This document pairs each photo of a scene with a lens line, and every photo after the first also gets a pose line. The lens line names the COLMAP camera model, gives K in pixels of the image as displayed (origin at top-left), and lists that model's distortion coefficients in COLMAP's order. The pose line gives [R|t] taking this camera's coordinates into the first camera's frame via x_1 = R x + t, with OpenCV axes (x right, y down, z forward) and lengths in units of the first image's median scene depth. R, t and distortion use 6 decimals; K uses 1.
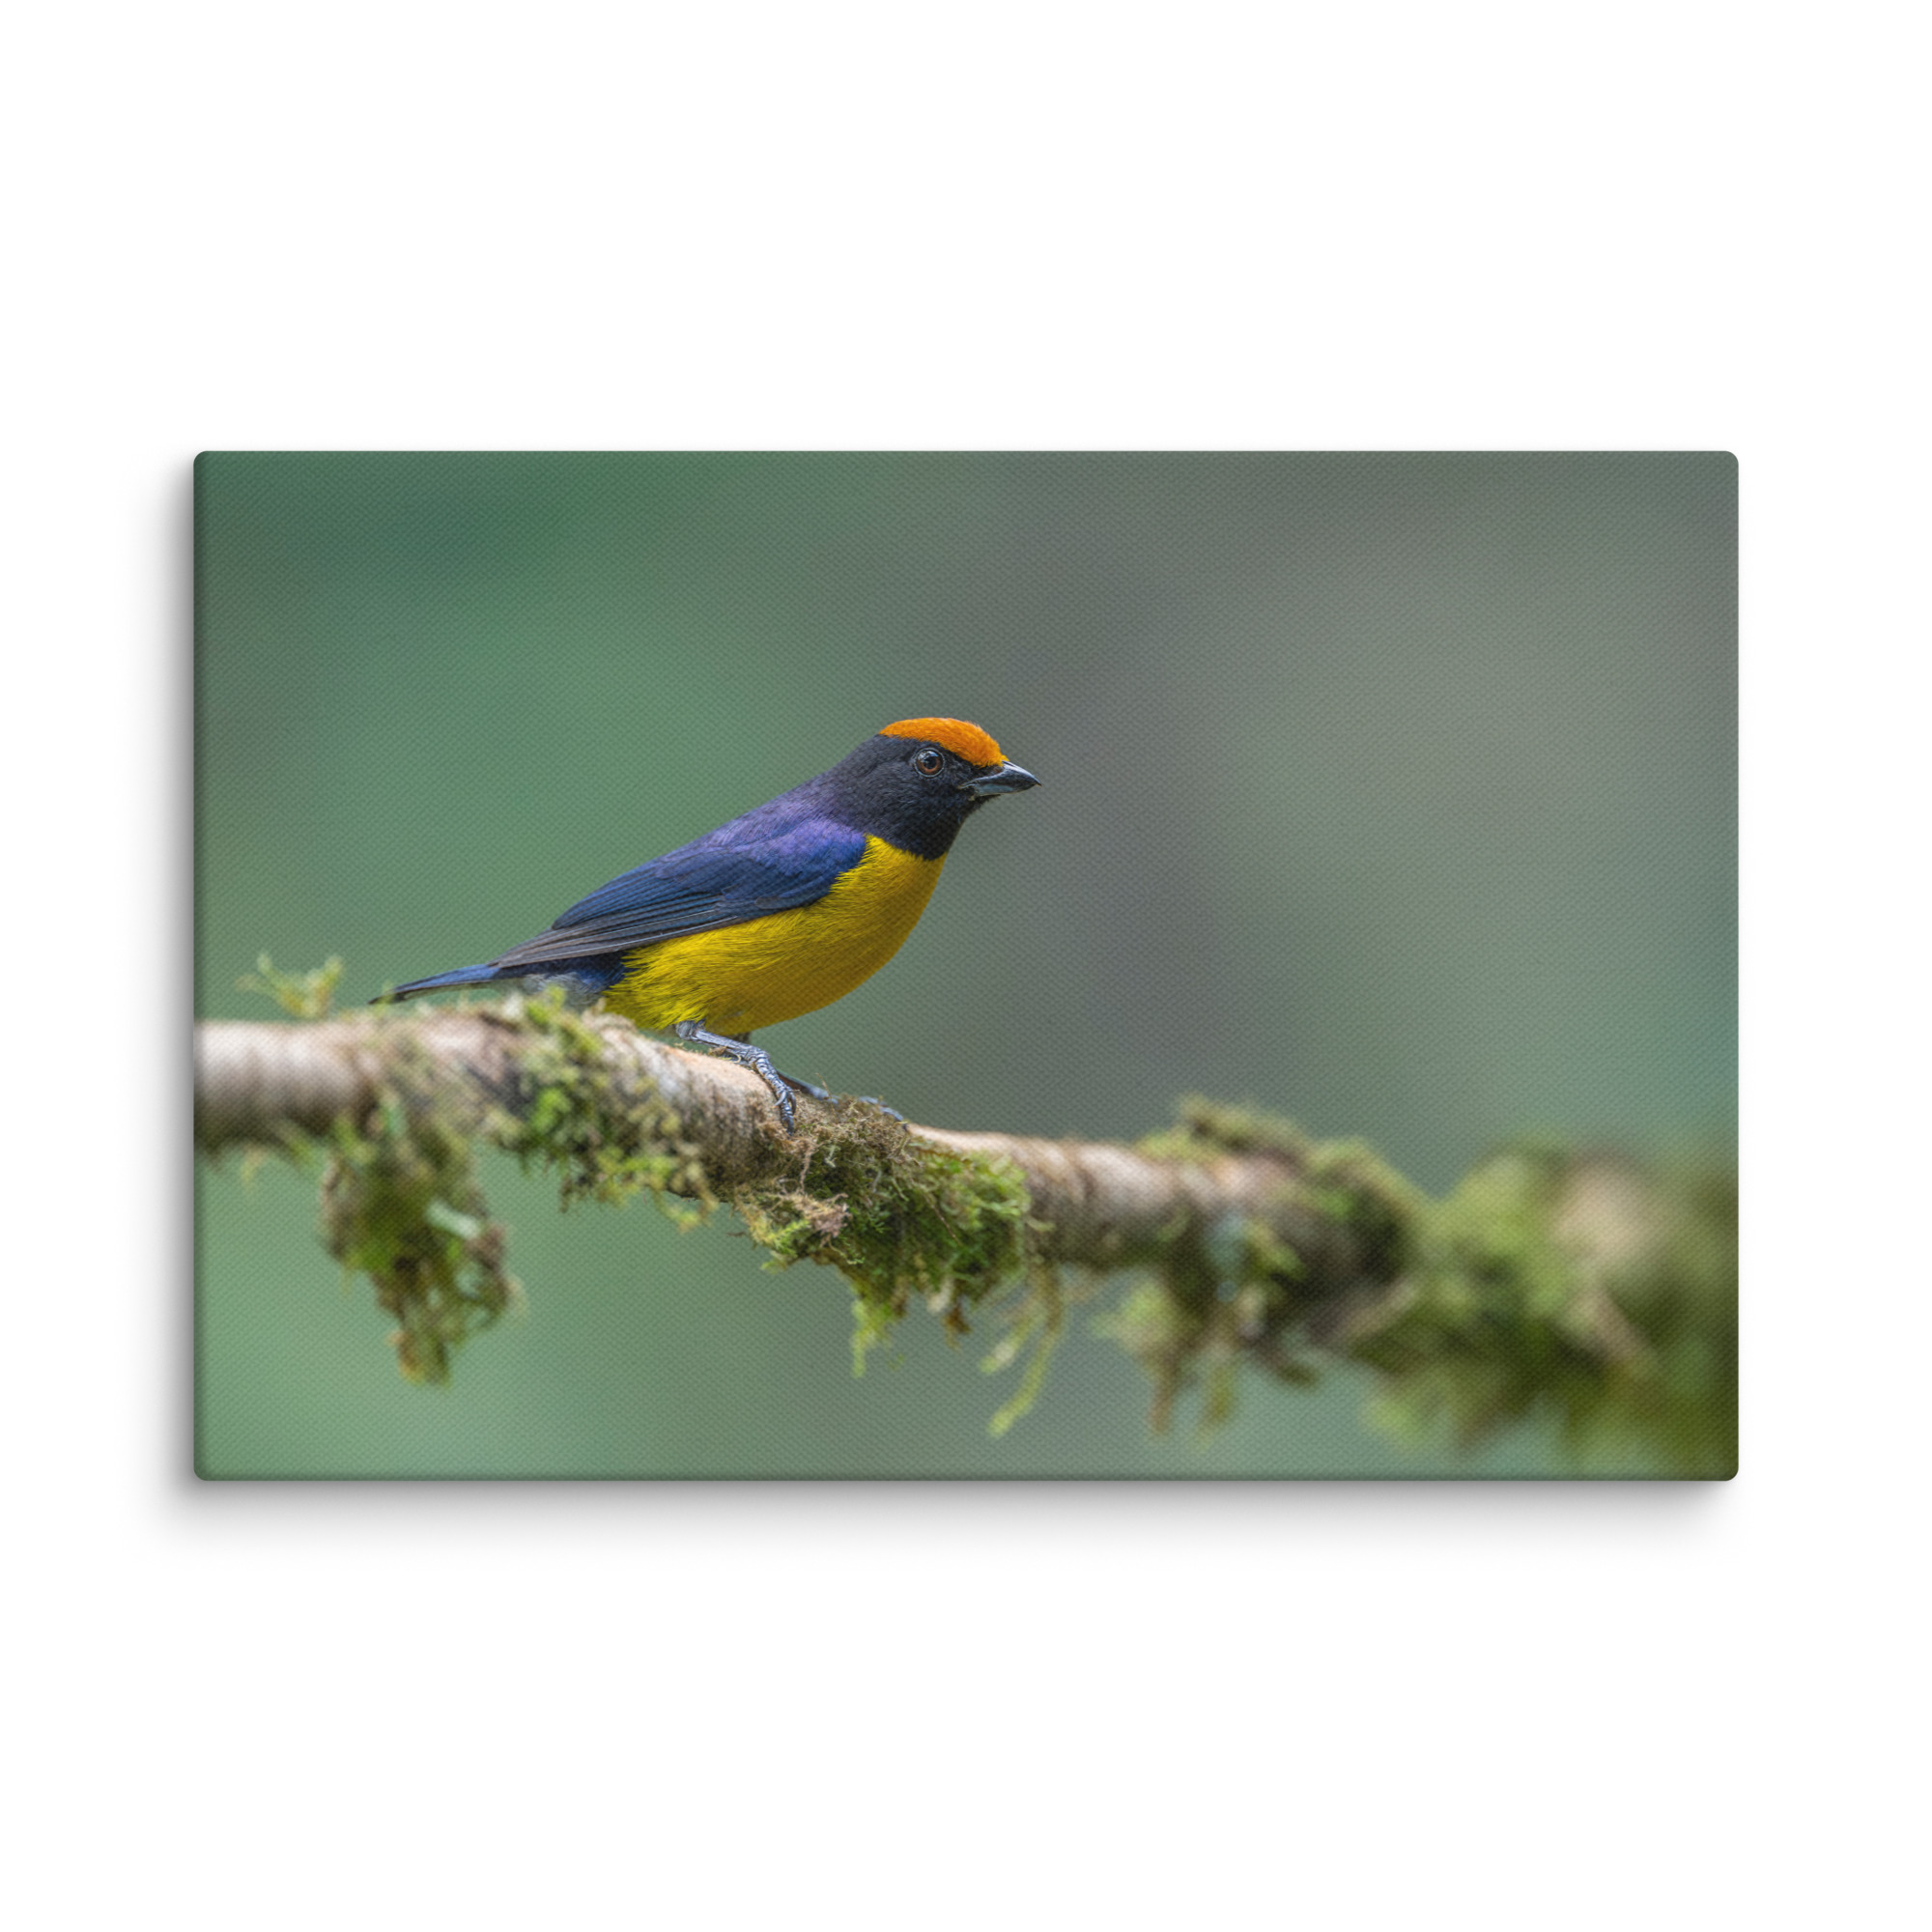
lens RADIAL K [[1454.7, 0, 966.8], [0, 1454.7, 966.4], [0, 0, 1]] dist [-0.002185, -0.002344]
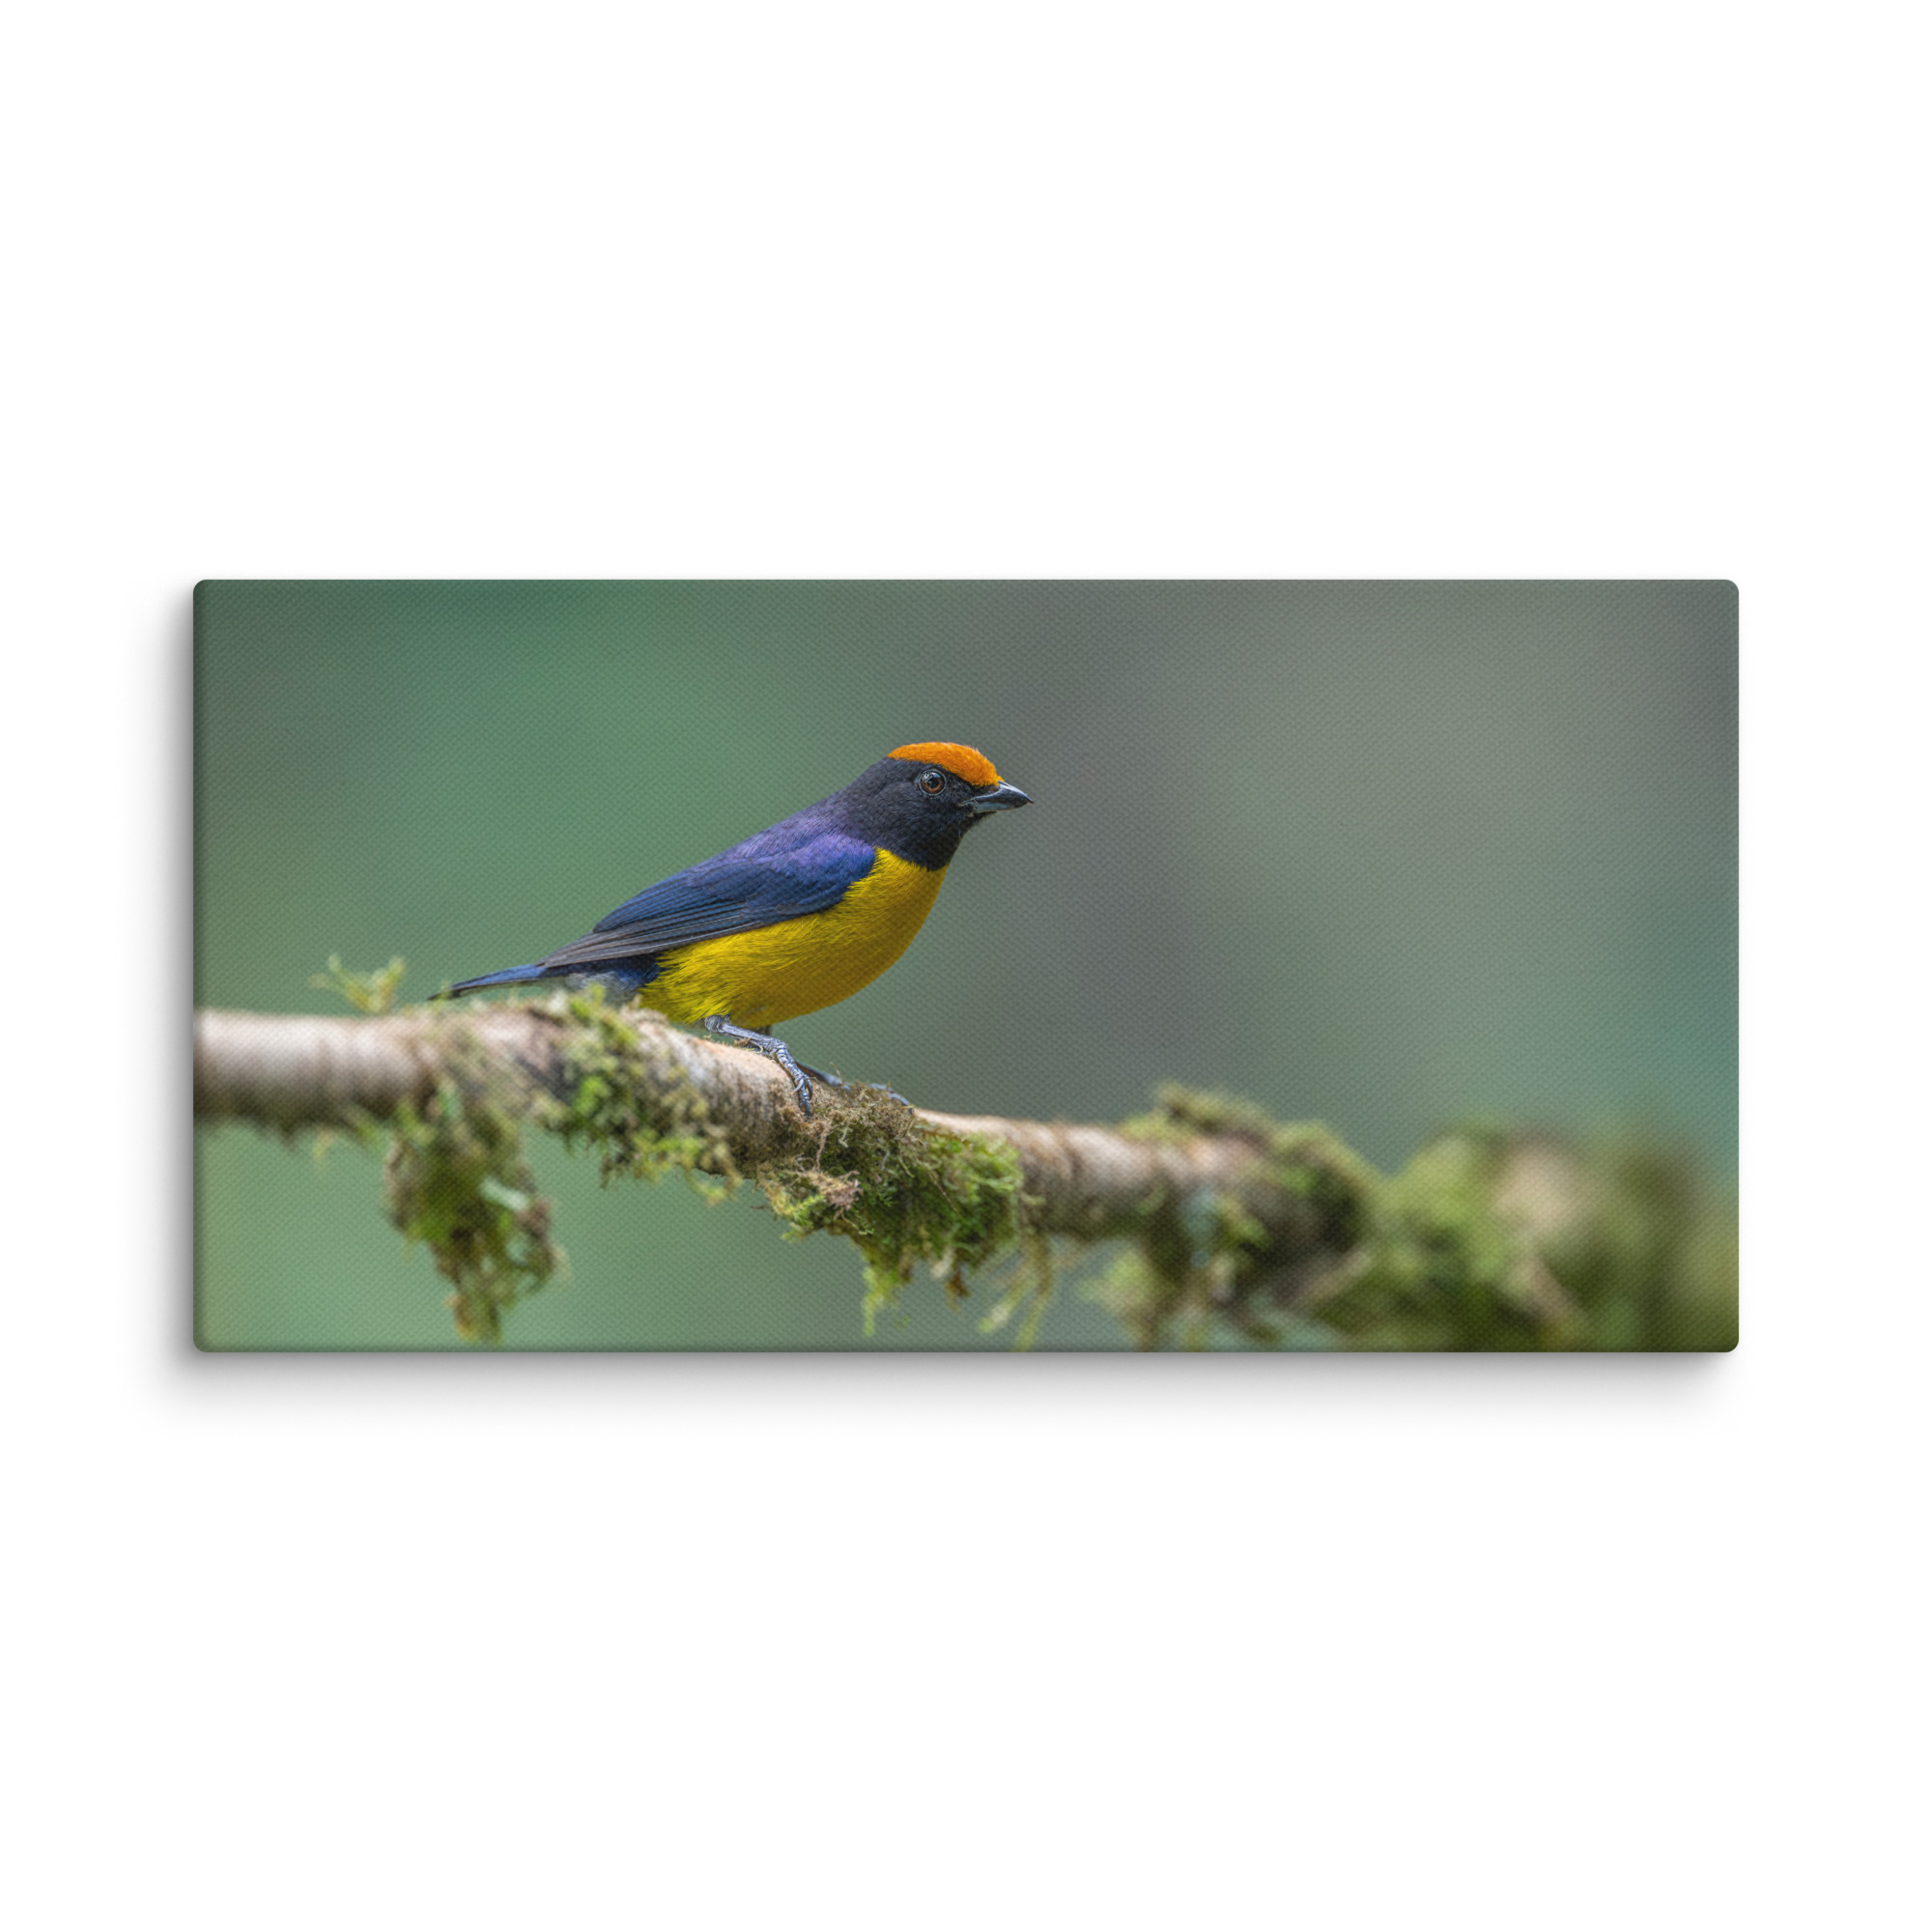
lens RADIAL K [[1454.7, 0, 965.6], [0, 1454.7, 967.2], [0, 0, 1]] dist [-0.002185, -0.002344]
pose [[1.000000, 0.000048, -0.000812, 0.000352], [-0.000048, 1.000000, 0.000585, -0.000008], [0.000812, -0.000585, 0.999999, -0.111034]]
